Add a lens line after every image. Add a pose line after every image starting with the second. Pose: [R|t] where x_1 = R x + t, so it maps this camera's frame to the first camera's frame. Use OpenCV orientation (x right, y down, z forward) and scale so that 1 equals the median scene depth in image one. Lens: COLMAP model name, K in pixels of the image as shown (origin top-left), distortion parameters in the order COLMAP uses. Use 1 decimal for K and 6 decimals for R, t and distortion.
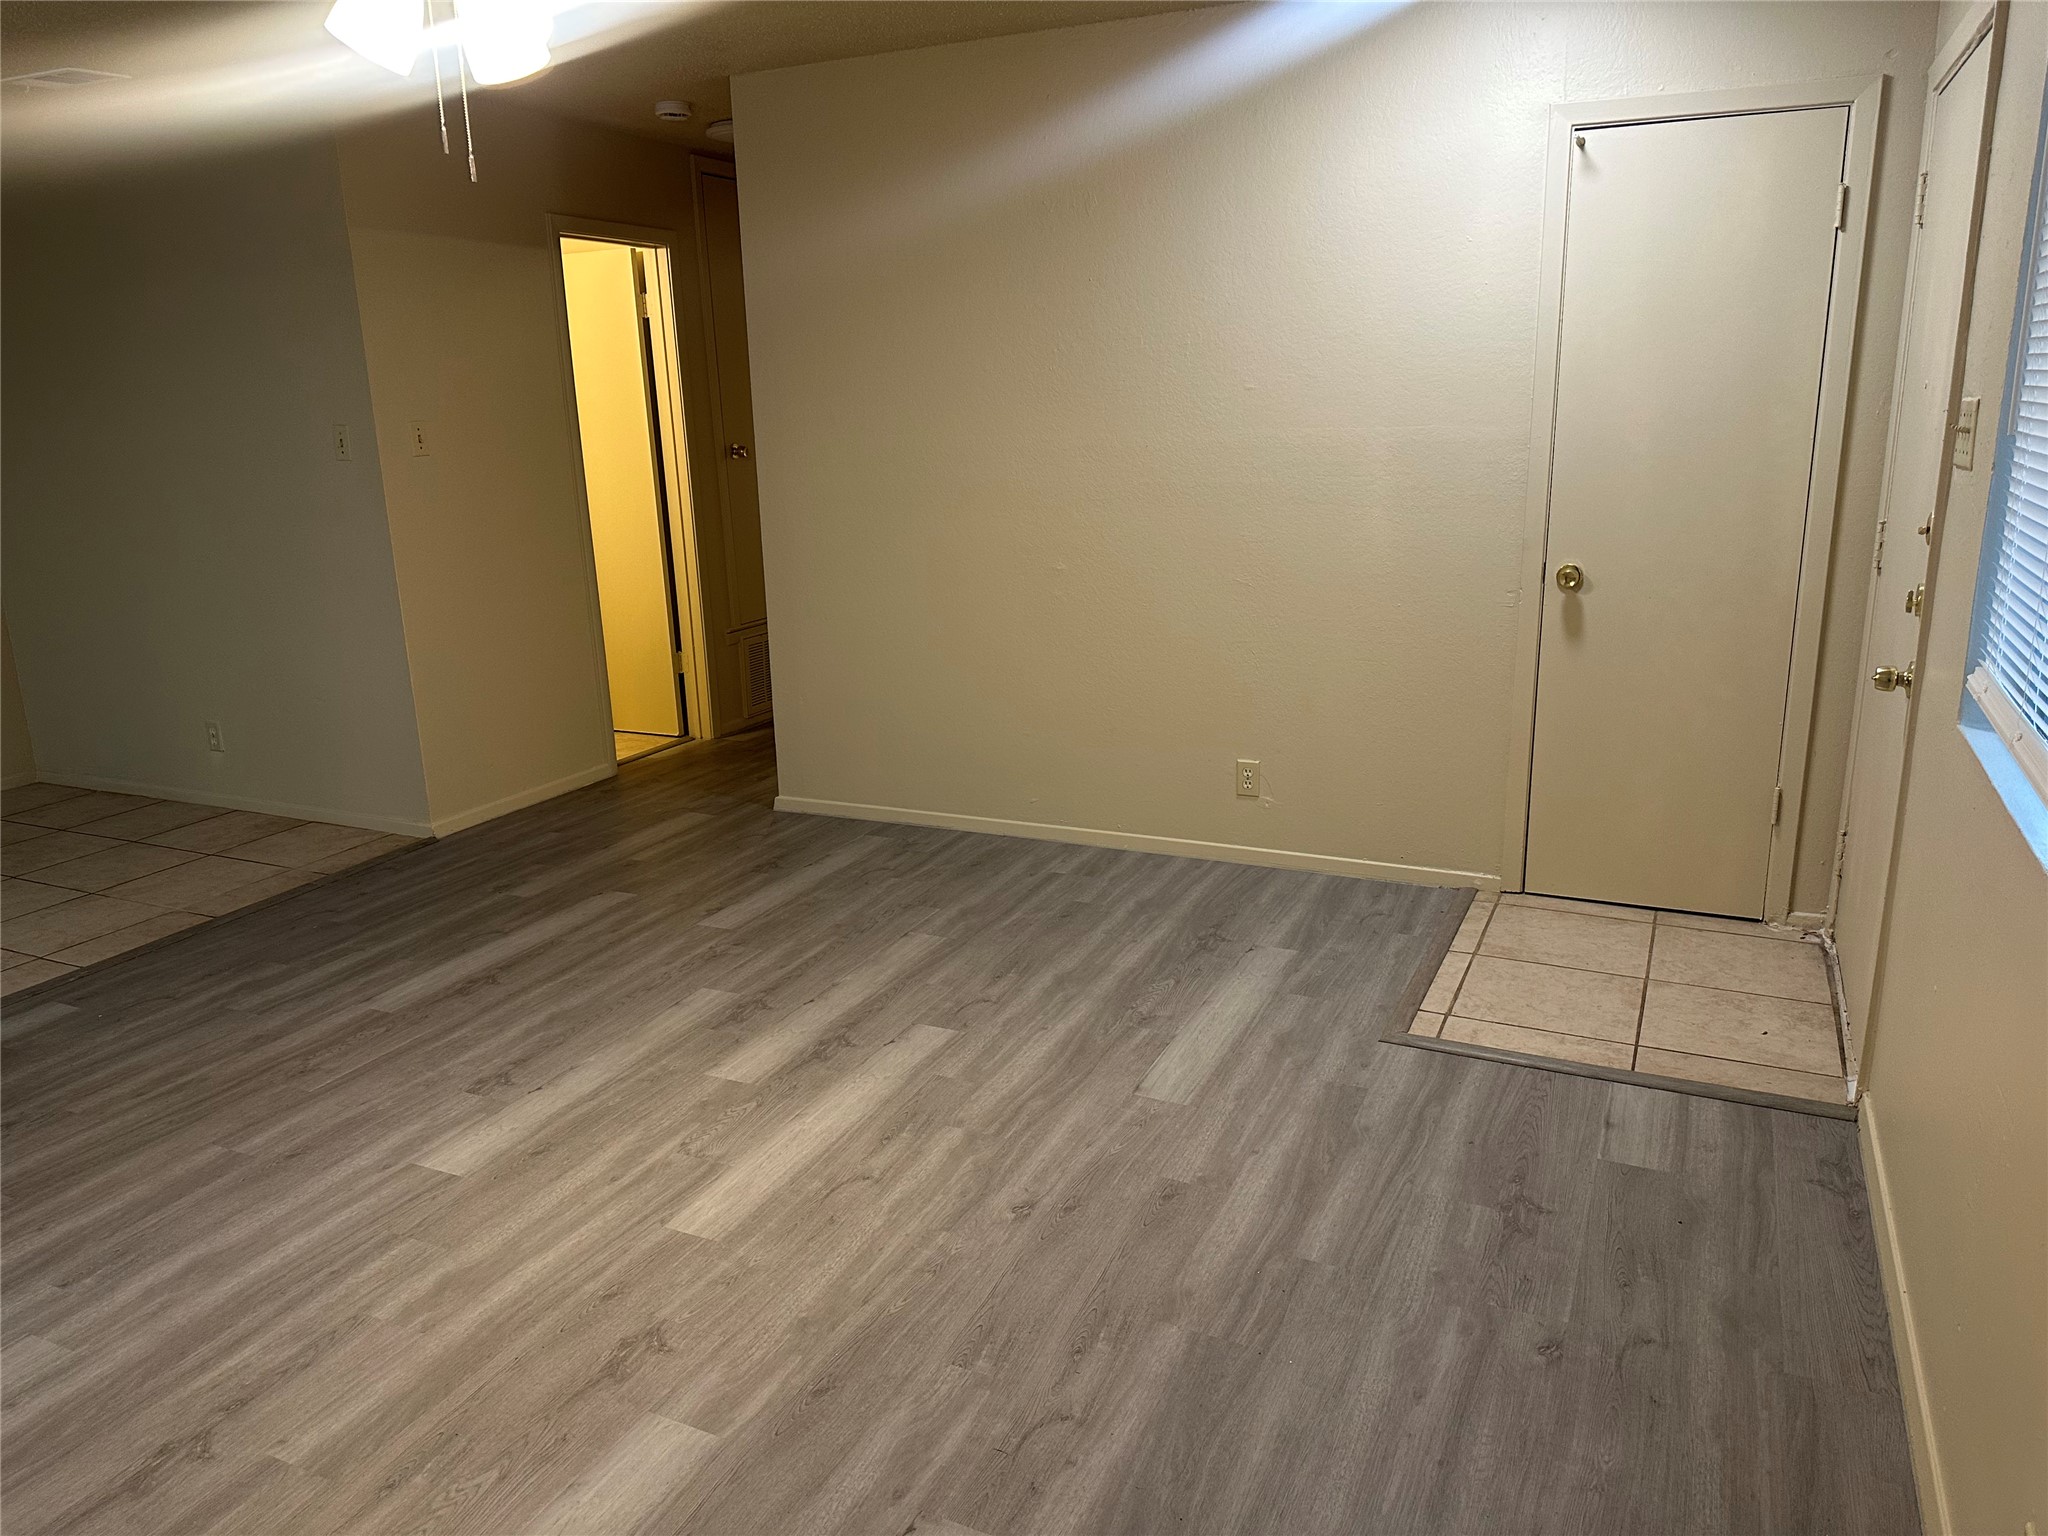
lens RADIAL K [[1464.4, 0, 1011.7], [0, 1464.4, 766.5], [0, 0, 1]] dist [0.035171, -0.044956]
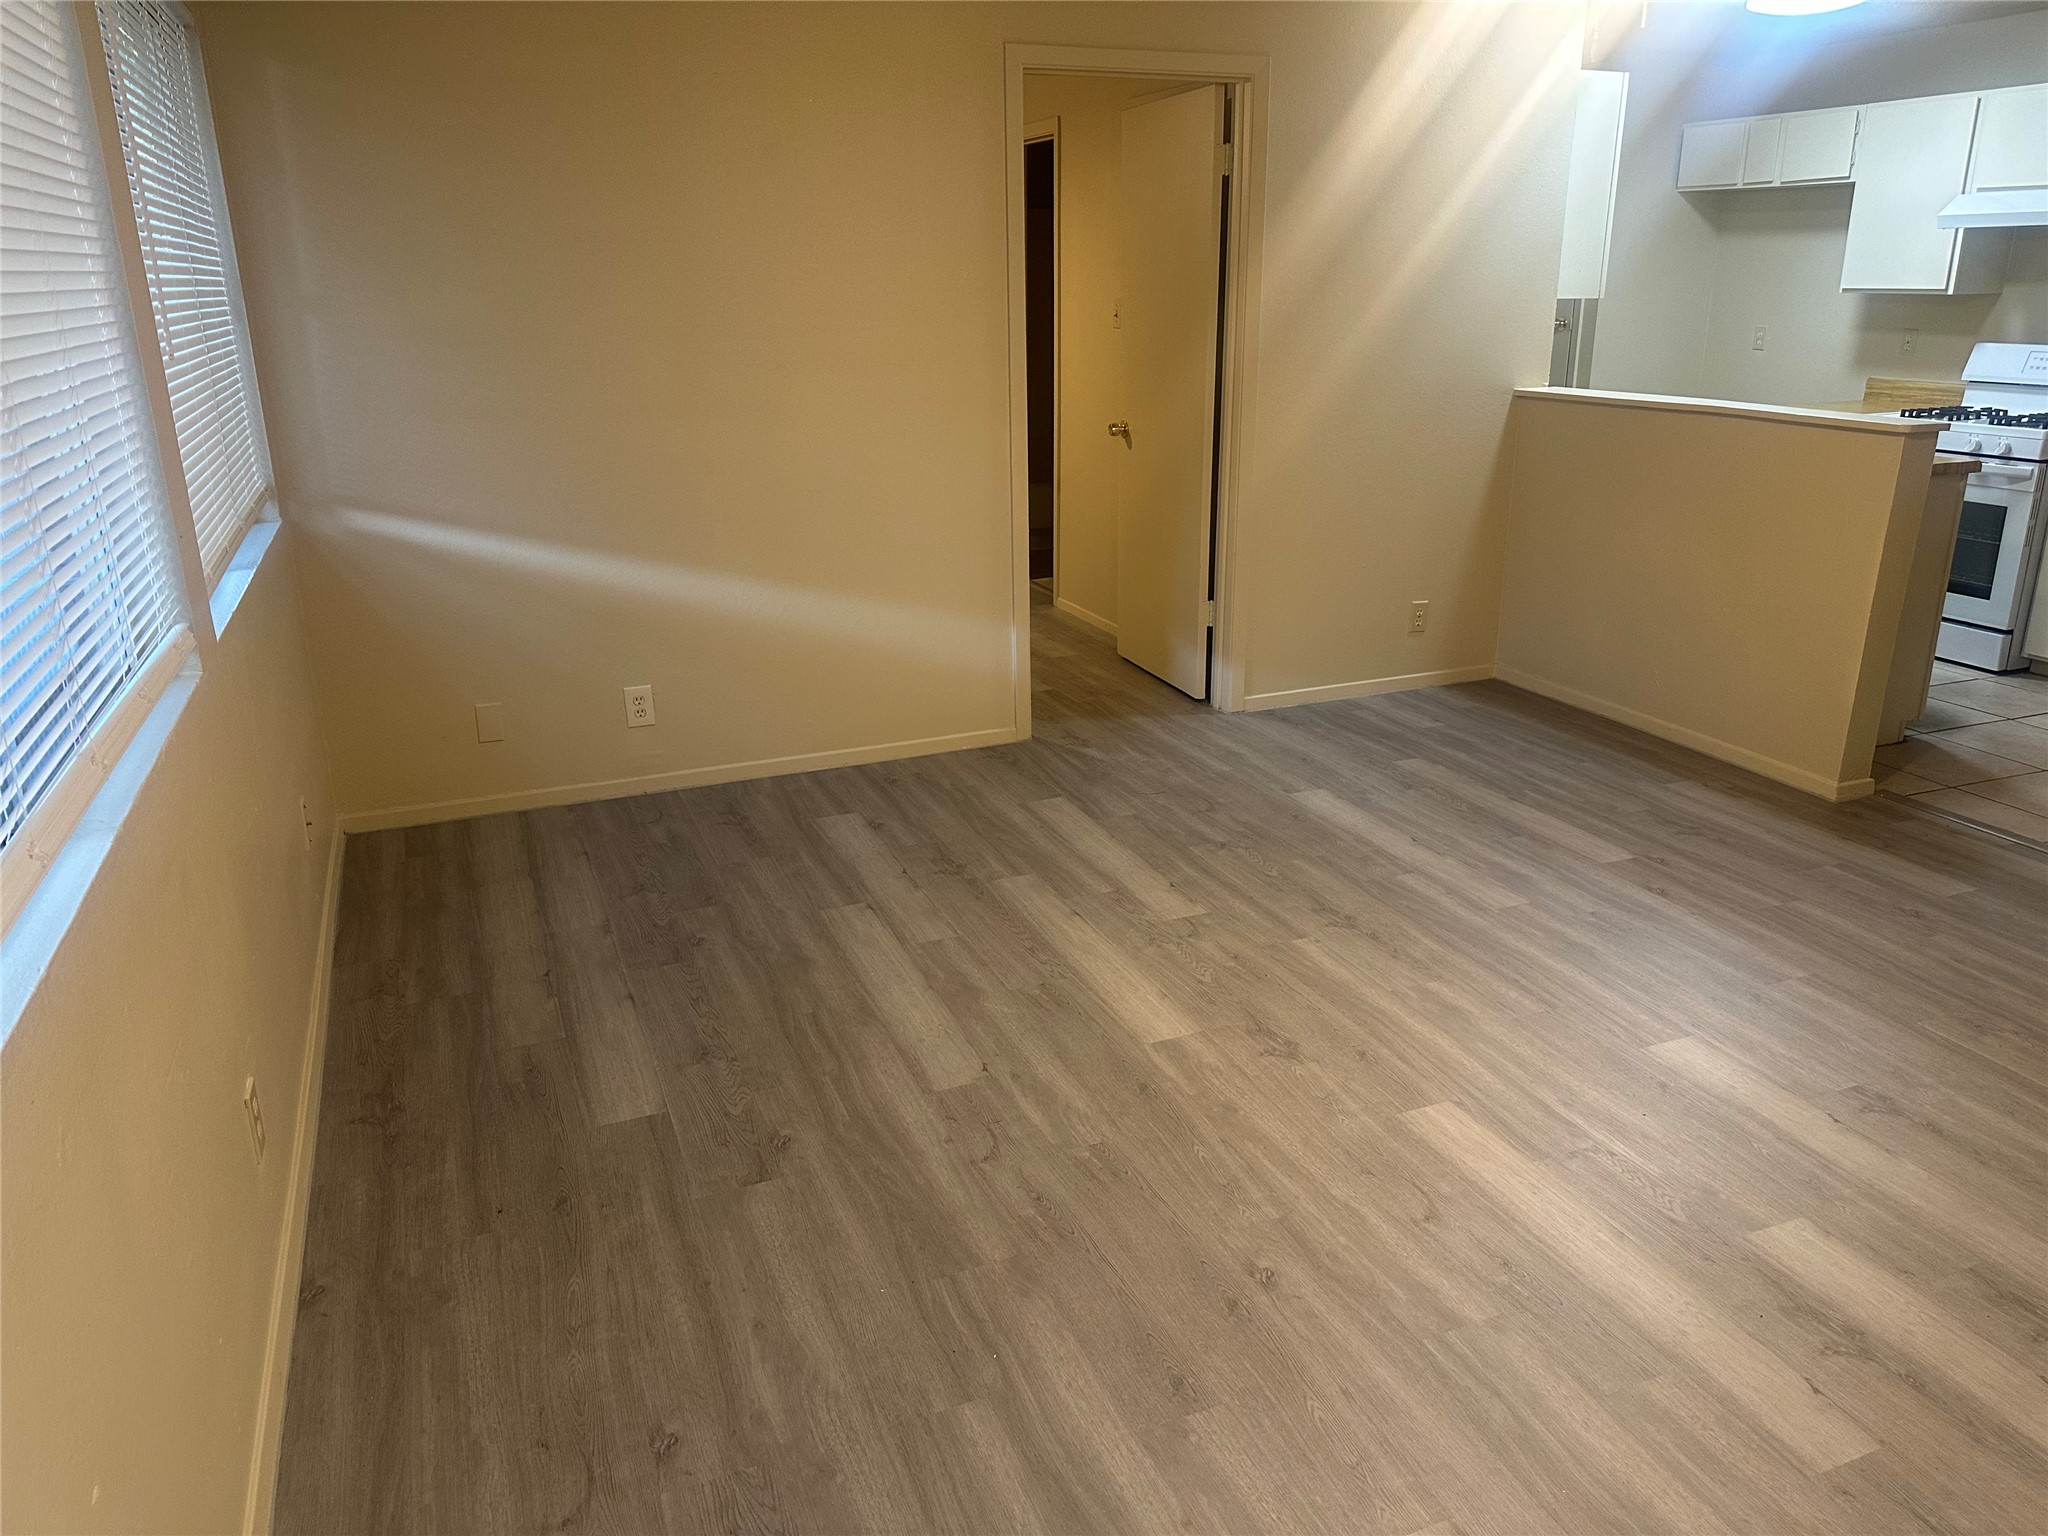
lens RADIAL K [[1464.4, 0, 1022.8], [0, 1464.4, 764.2], [0, 0, 1]] dist [0.035171, -0.044956]
pose [[-0.684479, 0.258220, -0.681771, 0.691551], [-0.154893, 0.862311, 0.482108, -0.387291], [0.712388, 0.435595, -0.550237, 1.418197]]
